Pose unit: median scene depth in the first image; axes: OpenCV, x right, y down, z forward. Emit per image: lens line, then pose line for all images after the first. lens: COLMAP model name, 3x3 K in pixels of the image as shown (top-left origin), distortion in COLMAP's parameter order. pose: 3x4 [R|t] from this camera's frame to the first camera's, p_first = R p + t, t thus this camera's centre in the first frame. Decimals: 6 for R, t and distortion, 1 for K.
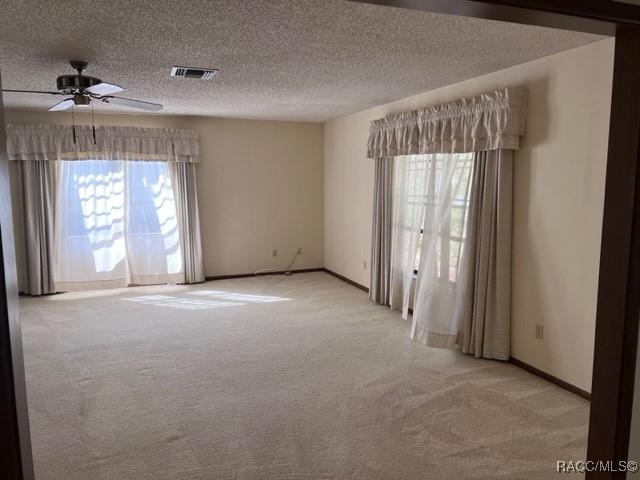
lens RADIAL K [[488.0, 0, 316.3], [0, 488.0, 236.8], [0, 0, 1]] dist [0.073303, -0.072205]
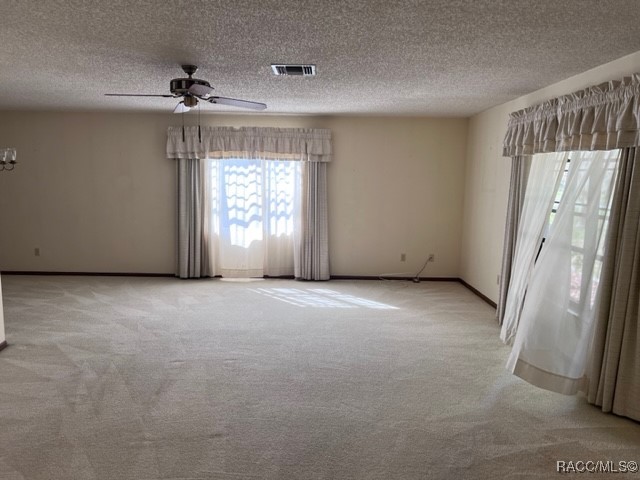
lens RADIAL K [[488.0, 0, 311.6], [0, 488.0, 235.0], [0, 0, 1]] dist [0.073303, -0.072205]
pose [[0.931079, 0.061730, -0.359558, 0.151009], [-0.063347, 0.997965, 0.007296, -0.009855], [0.359277, 0.015984, 0.933094, 0.089398]]
